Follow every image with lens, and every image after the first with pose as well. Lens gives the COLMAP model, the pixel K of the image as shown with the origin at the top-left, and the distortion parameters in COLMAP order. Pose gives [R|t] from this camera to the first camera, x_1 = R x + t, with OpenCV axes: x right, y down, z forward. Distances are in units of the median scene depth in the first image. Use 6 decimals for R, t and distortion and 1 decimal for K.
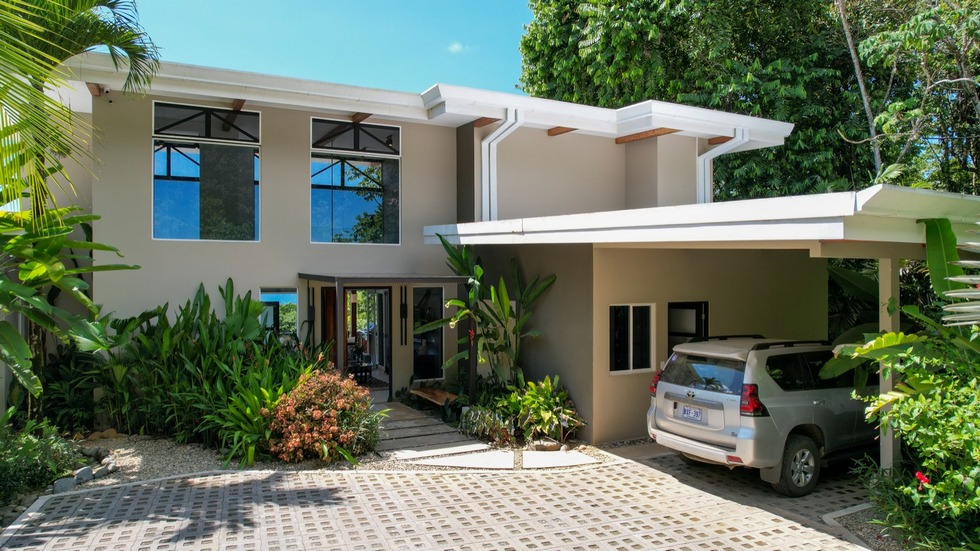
lens RADIAL K [[649.0, 0, 492.2], [0, 649.0, 275.6], [0, 0, 1]] dist [-0.072547, 0.055764]
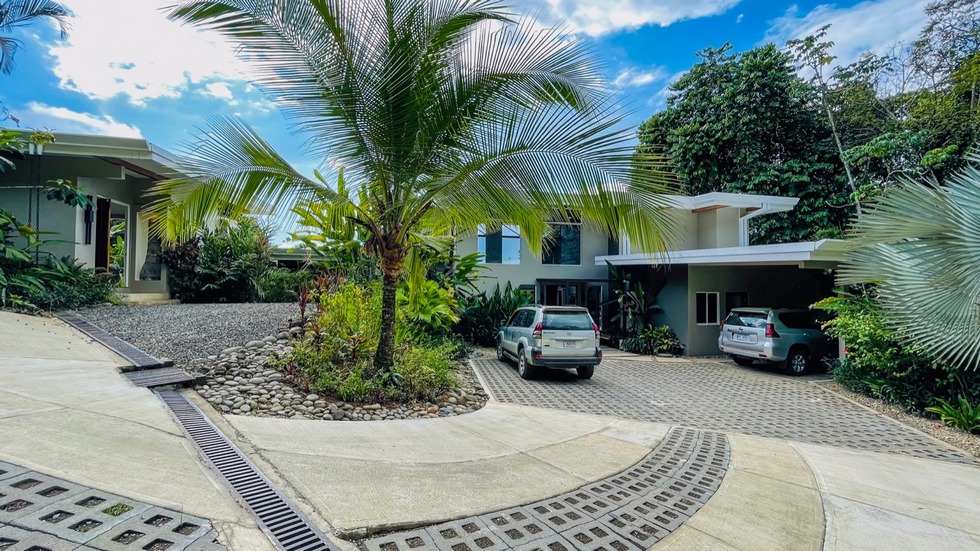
lens RADIAL K [[406.3, 0, 488.6], [0, 406.3, 277.6], [0, 0, 1]] dist [0.002241, 0.000094]
pose [[0.972579, 0.002327, -0.232563, -0.144960], [-0.008051, 0.999687, -0.023666, 0.028271], [0.232435, 0.024890, 0.972293, -0.395839]]
